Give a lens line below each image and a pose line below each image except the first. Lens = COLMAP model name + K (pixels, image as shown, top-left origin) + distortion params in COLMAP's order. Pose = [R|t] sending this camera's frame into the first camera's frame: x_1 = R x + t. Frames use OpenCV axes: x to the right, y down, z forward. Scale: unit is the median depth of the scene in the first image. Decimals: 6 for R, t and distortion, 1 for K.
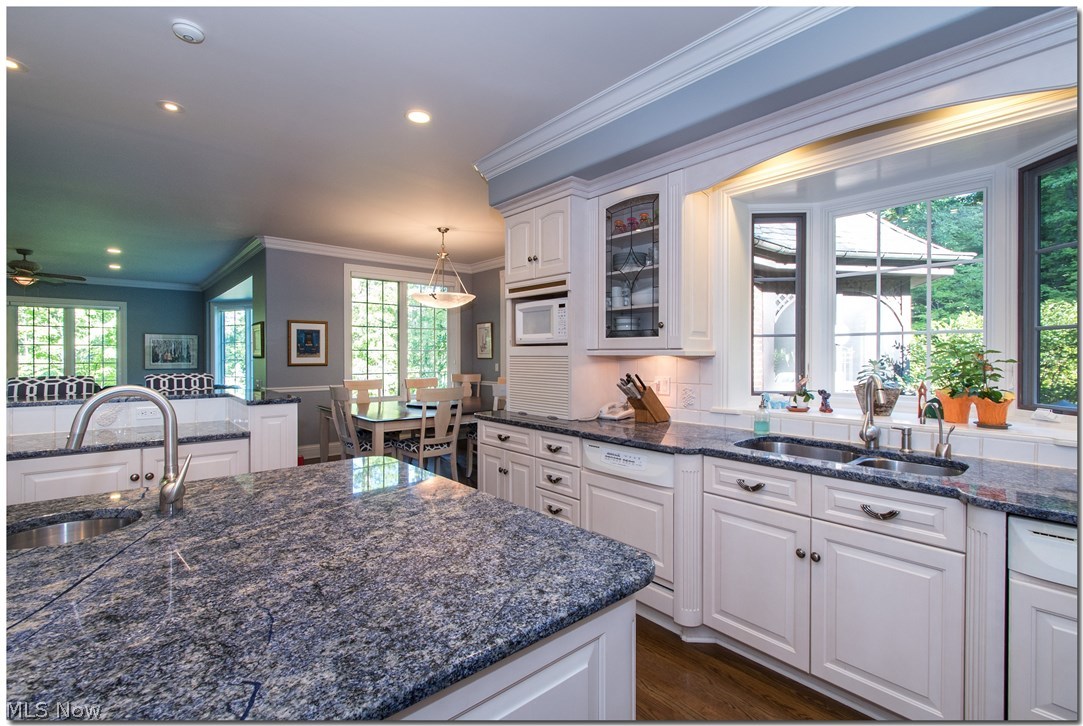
lens RADIAL K [[493.3, 0, 560.4], [0, 493.3, 360.1], [0, 0, 1]] dist [-0.002995, 0.001109]
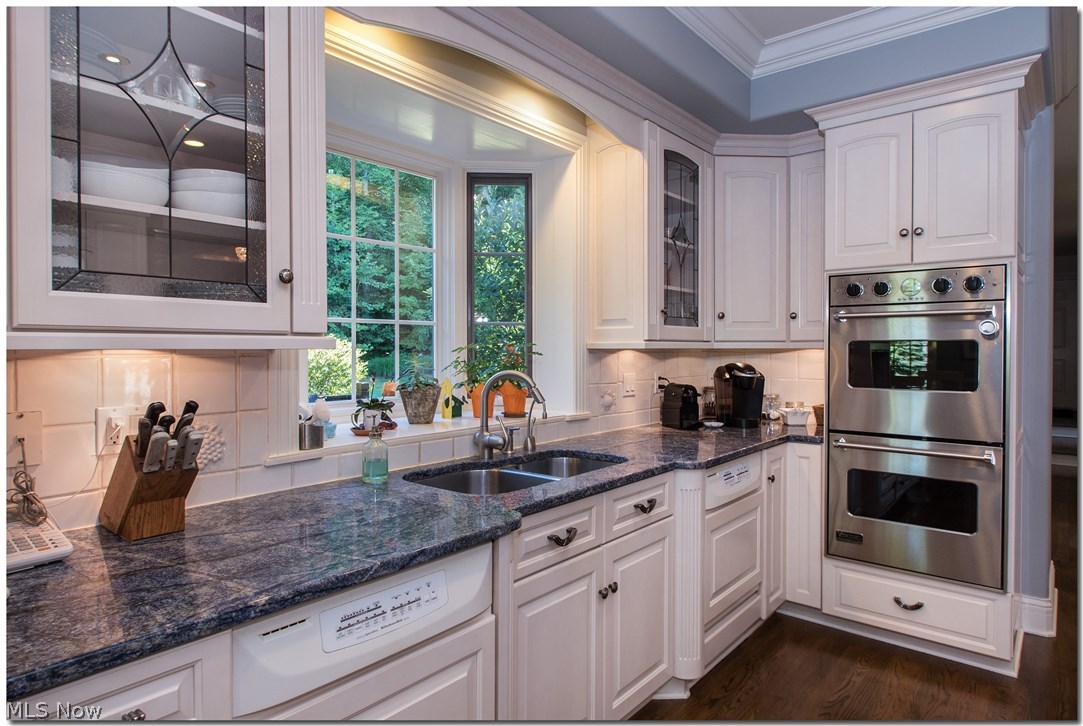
lens RADIAL K [[636.5, 0, 547.0], [0, 636.5, 357.0], [0, 0, 1]] dist [0.008111, 0.001590]
pose [[-0.160221, -0.017682, 0.986923, -0.401370], [0.009981, 0.999759, 0.019532, -0.013826], [-0.987031, 0.012980, -0.160006, 0.950764]]
